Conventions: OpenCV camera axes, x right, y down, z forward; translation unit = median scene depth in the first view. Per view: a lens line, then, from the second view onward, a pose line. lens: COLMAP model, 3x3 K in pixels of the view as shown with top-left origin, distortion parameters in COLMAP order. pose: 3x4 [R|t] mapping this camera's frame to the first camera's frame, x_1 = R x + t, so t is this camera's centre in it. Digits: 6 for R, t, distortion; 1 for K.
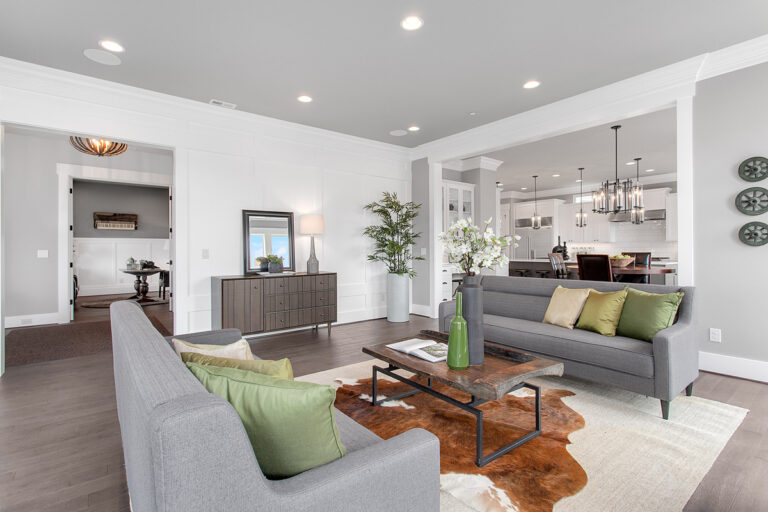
lens RADIAL K [[372.4, 0, 385.7], [0, 372.4, 255.0], [0, 0, 1]] dist [0.011413, -0.000725]
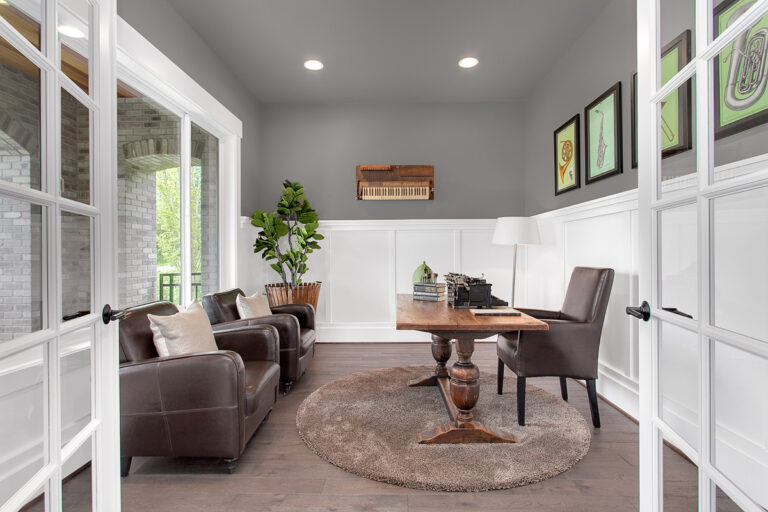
lens RADIAL K [[372.4, 0, 385.7], [0, 372.4, 255.0], [0, 0, 1]] dist [0.011413, -0.000725]
pose [[0.777562, 0.004708, -0.628789, -0.454895], [-0.008436, 0.999960, -0.002945, -0.000557], [0.628750, 0.007594, 0.777571, 0.657908]]
